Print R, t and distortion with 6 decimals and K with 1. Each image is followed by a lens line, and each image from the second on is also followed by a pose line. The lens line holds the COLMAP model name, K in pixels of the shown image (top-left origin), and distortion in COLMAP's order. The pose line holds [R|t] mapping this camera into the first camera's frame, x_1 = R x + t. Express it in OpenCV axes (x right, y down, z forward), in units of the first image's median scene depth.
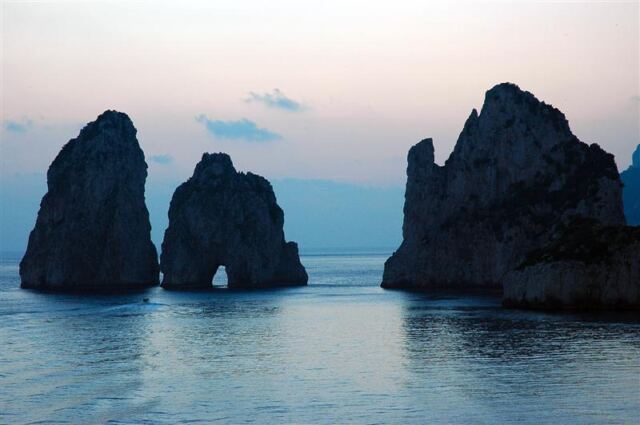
lens RADIAL K [[1755.6, 0, 313.6], [0, 1755.6, 214.7], [0, 0, 1]] dist [0.378682, 0.000000]
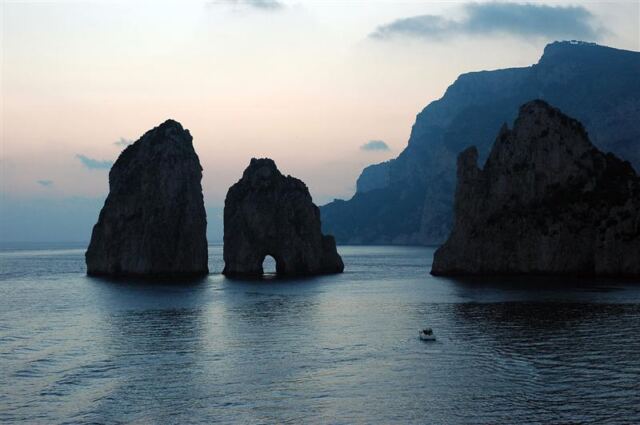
lens RADIAL K [[1060.0, 0, 321.4], [0, 1060.0, 212.6], [0, 0, 1]] dist [0.077228, 0.000000]
pose [[0.979925, 0.007701, 0.199218, -0.170431], [-0.005833, 0.999933, -0.009963, 0.008082], [-0.199282, 0.008601, 0.979905, 0.335641]]
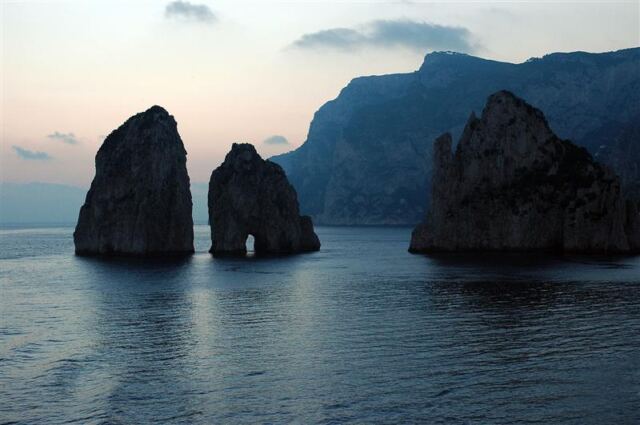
lens RADIAL K [[900.6, 0, 319.4], [0, 900.6, 208.5], [0, 0, 1]] dist [0.001012, 0.000000]
pose [[0.951282, 0.003714, 0.308300, -0.216330], [-0.004429, 0.999989, 0.001619, 0.010062], [-0.308290, -0.002906, 0.951288, 0.420564]]
